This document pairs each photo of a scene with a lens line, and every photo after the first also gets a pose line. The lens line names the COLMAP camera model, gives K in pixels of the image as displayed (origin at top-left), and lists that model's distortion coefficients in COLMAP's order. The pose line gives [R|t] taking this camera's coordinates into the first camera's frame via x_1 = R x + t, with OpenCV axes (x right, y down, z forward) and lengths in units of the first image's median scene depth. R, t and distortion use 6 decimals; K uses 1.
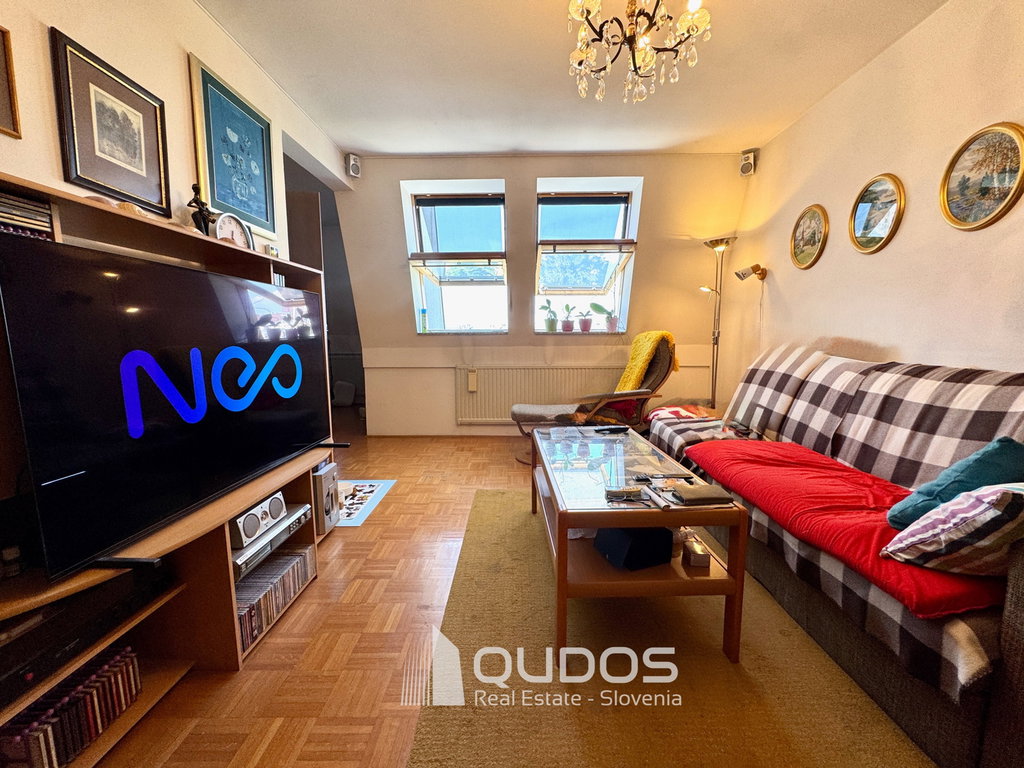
lens RADIAL K [[409.7, 0, 512.7], [0, 409.7, 386.9], [0, 0, 1]] dist [0.000331, -0.000002]
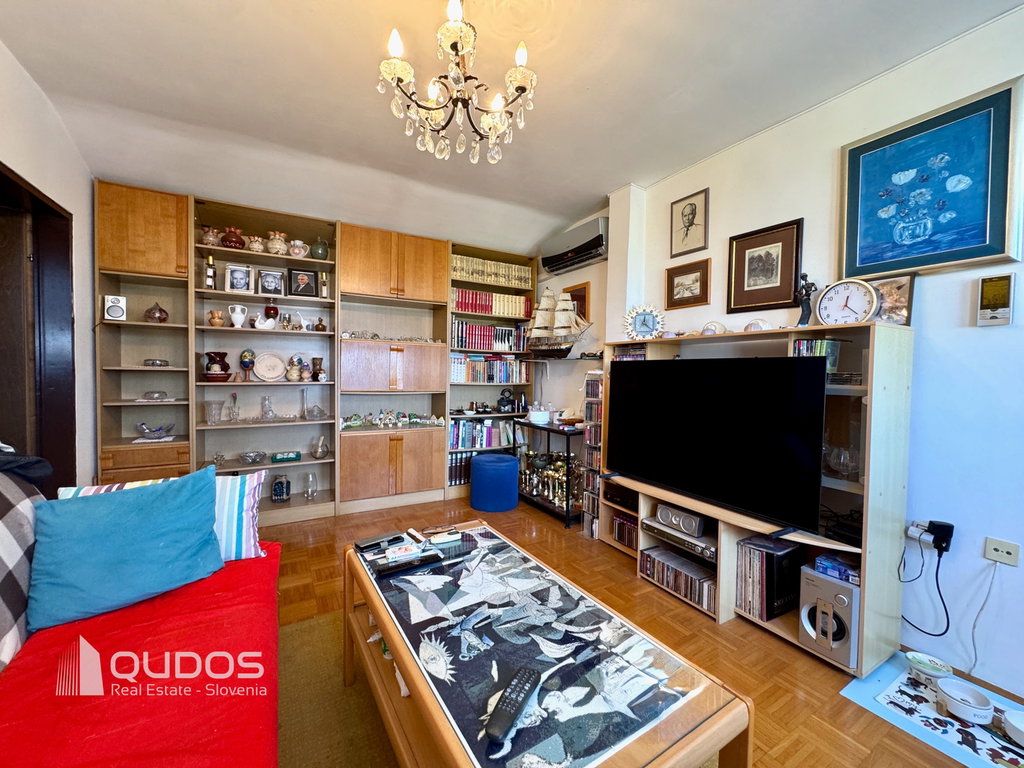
lens RADIAL K [[409.7, 0, 513.4], [0, 409.7, 382.0], [0, 0, 1]] dist [0.000331, -0.000002]
pose [[-0.848299, 0.010446, -0.529414, 0.598167], [-0.071073, 0.988512, 0.133387, -0.301662], [0.524726, 0.150779, -0.837812, 1.697942]]
